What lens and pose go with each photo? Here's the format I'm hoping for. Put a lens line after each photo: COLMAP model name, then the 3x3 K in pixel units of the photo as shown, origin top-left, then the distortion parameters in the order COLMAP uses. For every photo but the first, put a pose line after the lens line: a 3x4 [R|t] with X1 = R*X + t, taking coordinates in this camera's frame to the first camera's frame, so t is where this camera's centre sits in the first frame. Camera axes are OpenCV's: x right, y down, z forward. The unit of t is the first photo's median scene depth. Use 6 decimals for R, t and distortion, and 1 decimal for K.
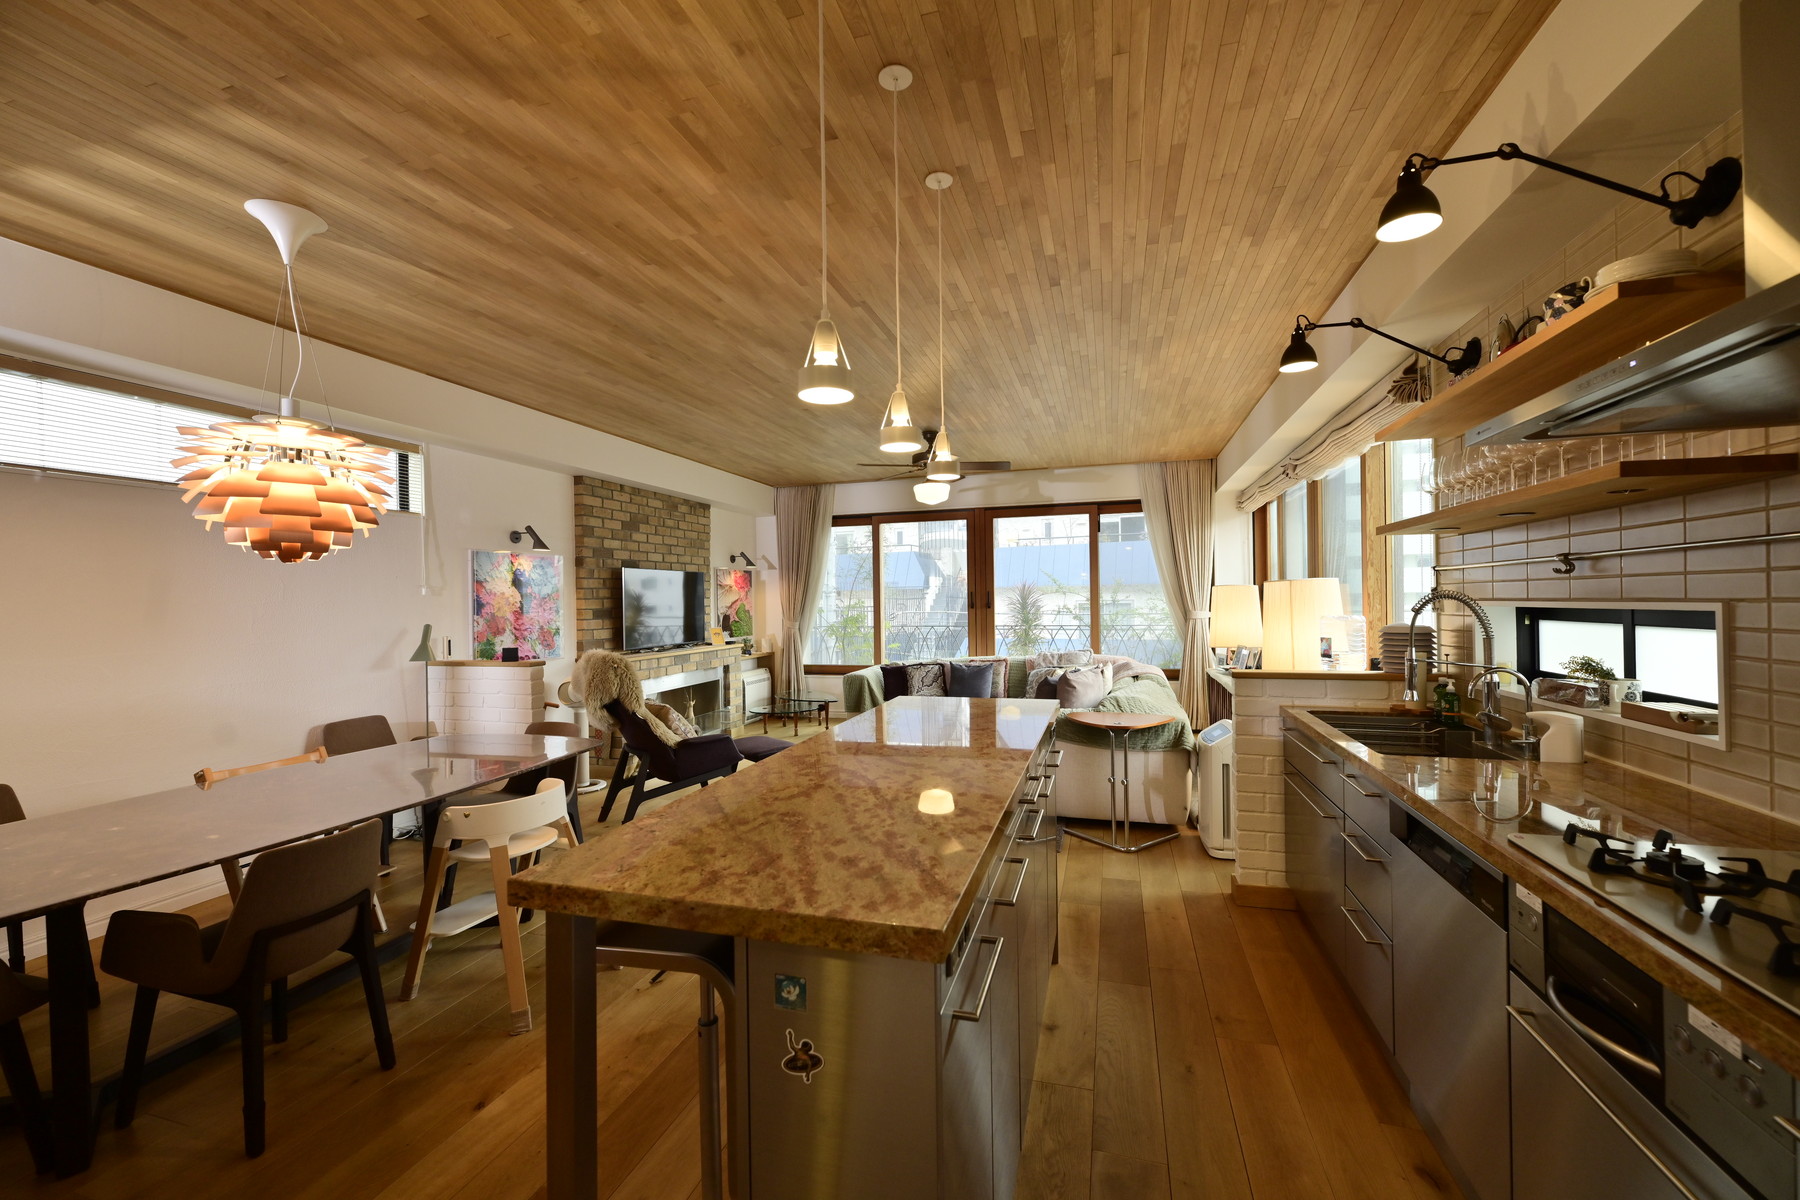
lens RADIAL K [[715.4, 0, 898.8], [0, 715.4, 604.5], [0, 0, 1]] dist [-0.000617, -0.000048]
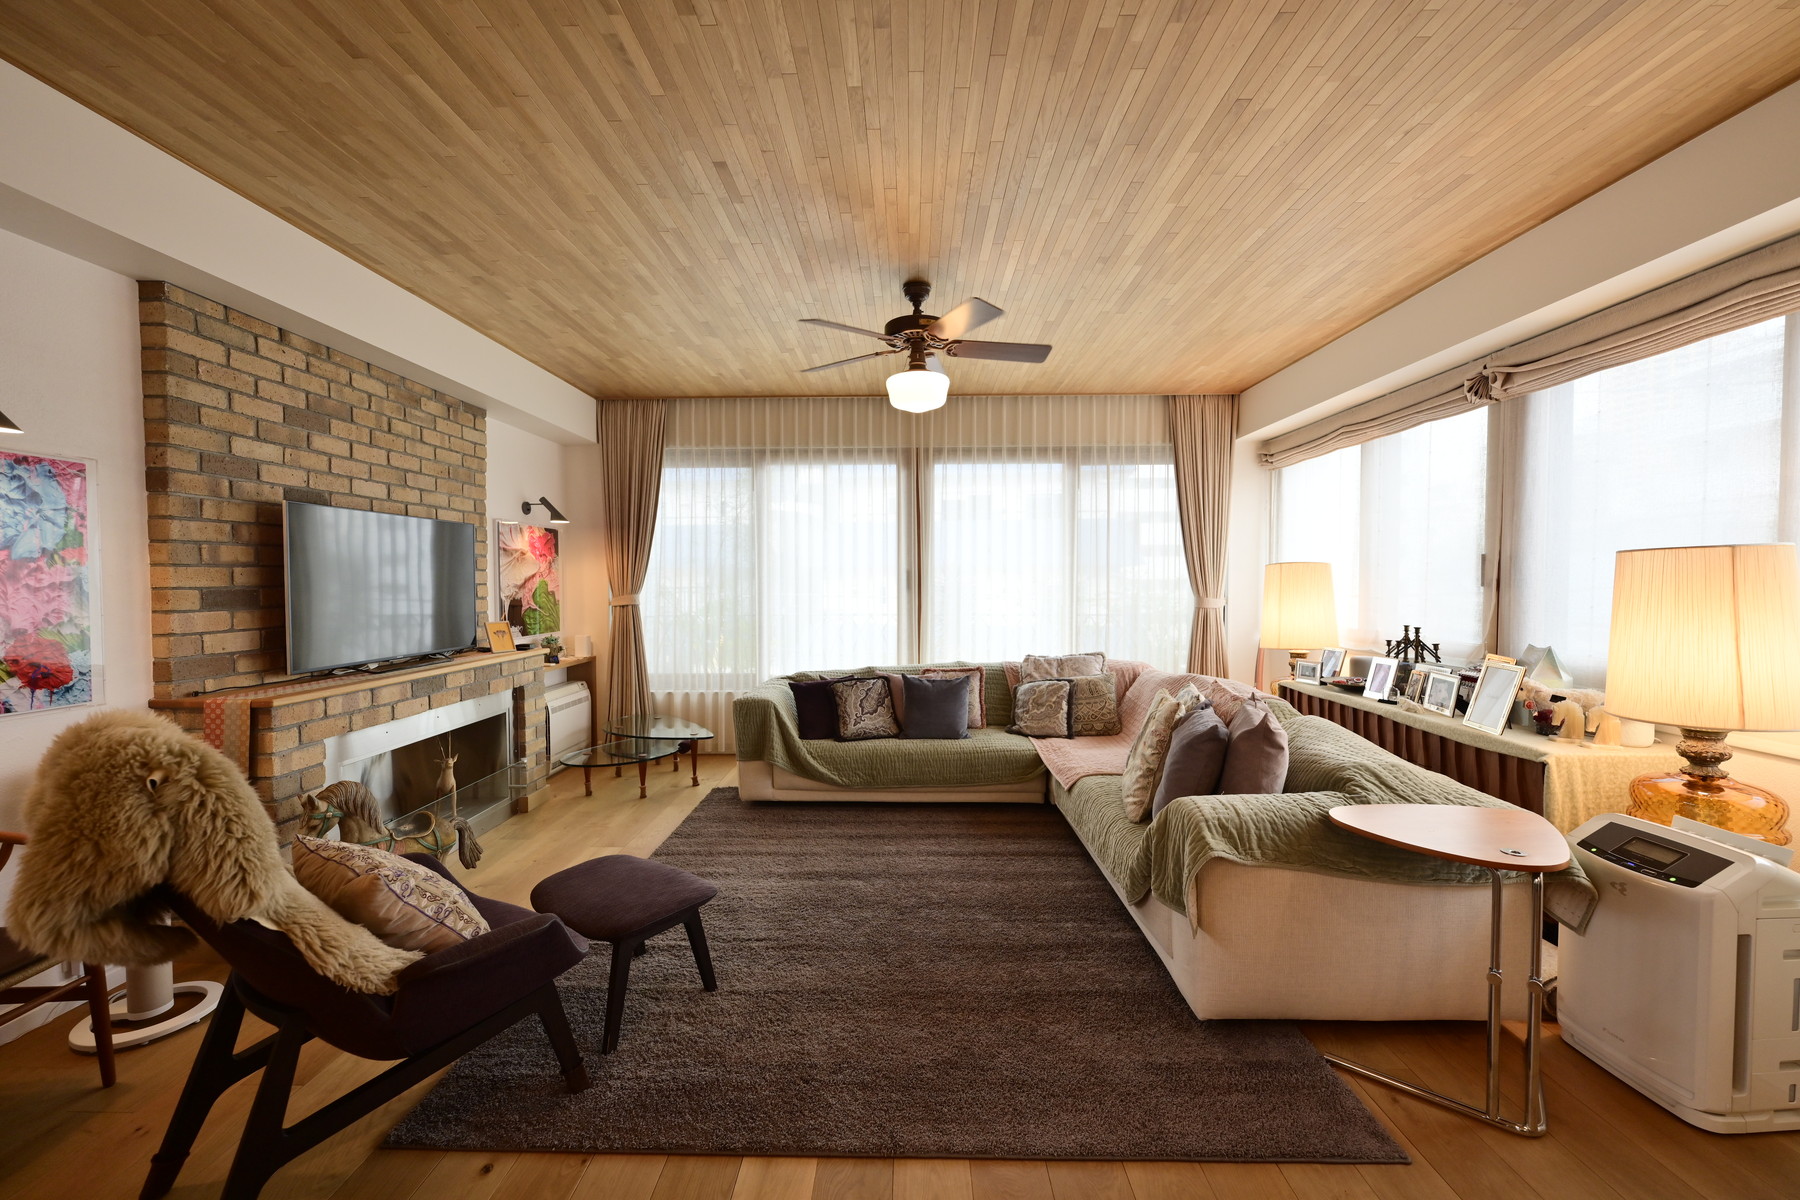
lens RADIAL K [[711.7, 0, 895.9], [0, 711.7, 601.9], [0, 0, 1]] dist [-0.000811, 0.000081]
pose [[0.963092, 0.003274, 0.269154, -0.102962], [-0.009168, 0.999745, 0.020645, 0.001550], [-0.269018, -0.022351, 0.962876, 0.368535]]
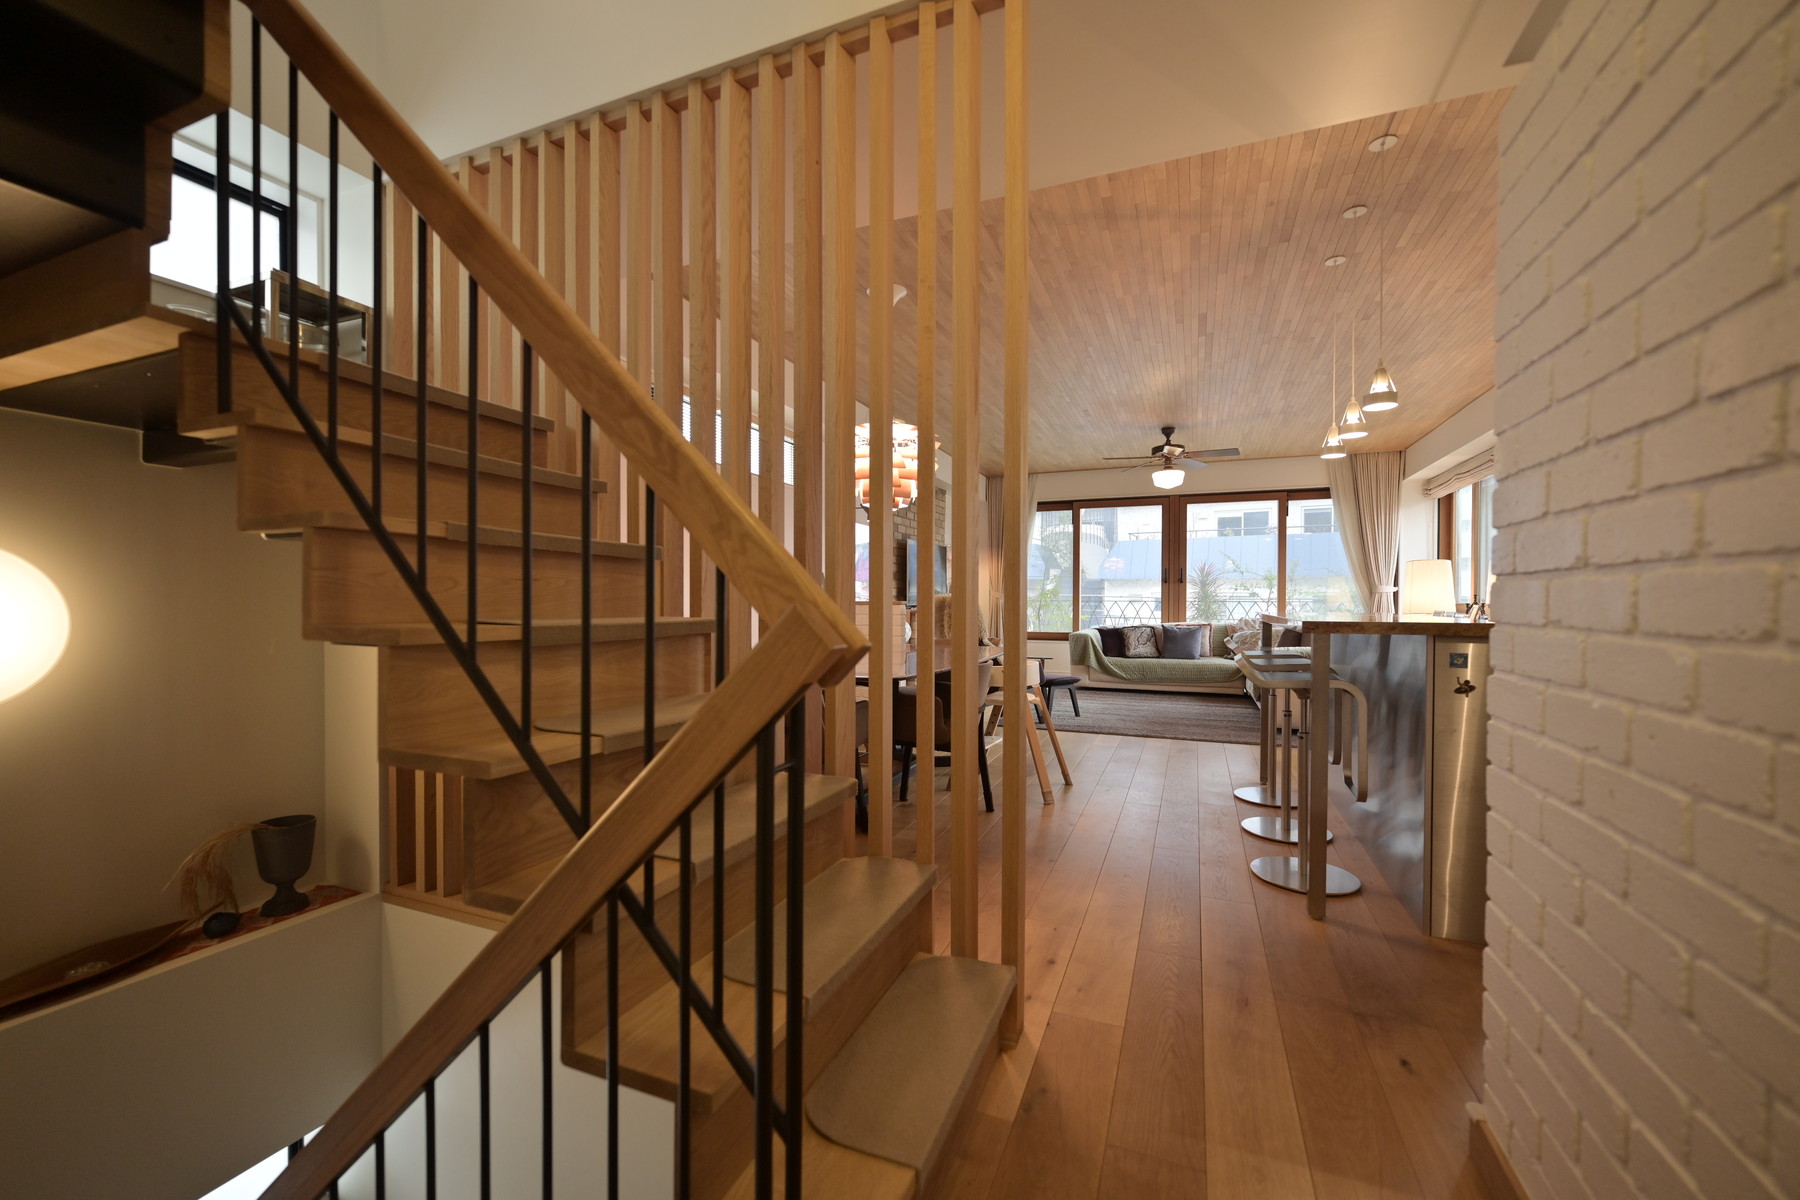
lens RADIAL K [[715.4, 0, 898.8], [0, 715.4, 604.5], [0, 0, 1]] dist [-0.000617, -0.000048]
pose [[0.994855, 0.019392, -0.099438, -0.231857], [-0.019239, 0.999812, 0.002497, 0.050619], [0.099468, -0.000572, 0.995041, -0.201249]]
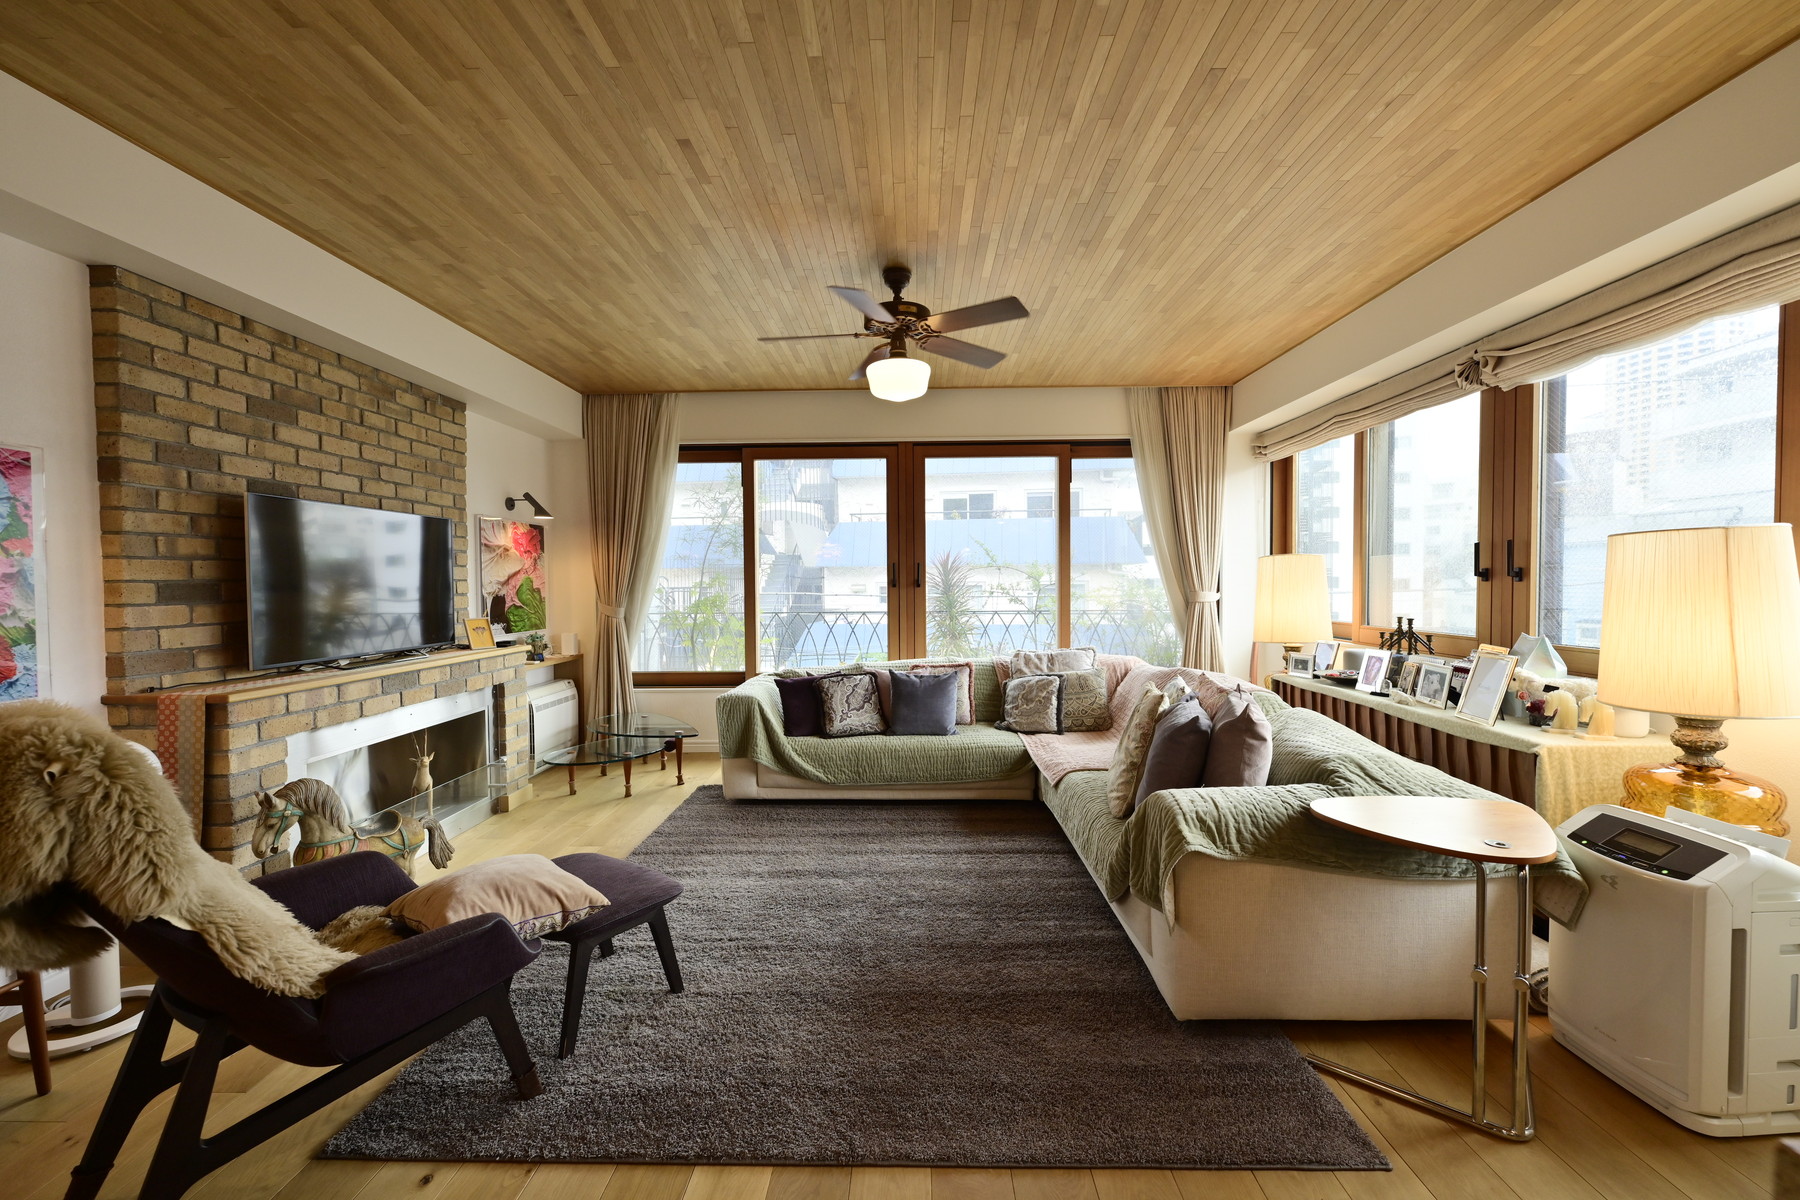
lens RADIAL K [[711.5, 0, 900.9], [0, 711.5, 600.9], [0, 0, 1]] dist [-0.000889, 0.000252]
pose [[0.963108, -0.000496, 0.269115, -0.085452], [-0.004498, 0.999829, 0.017940, 0.007104], [-0.269078, -0.018489, 0.962941, 0.373354]]
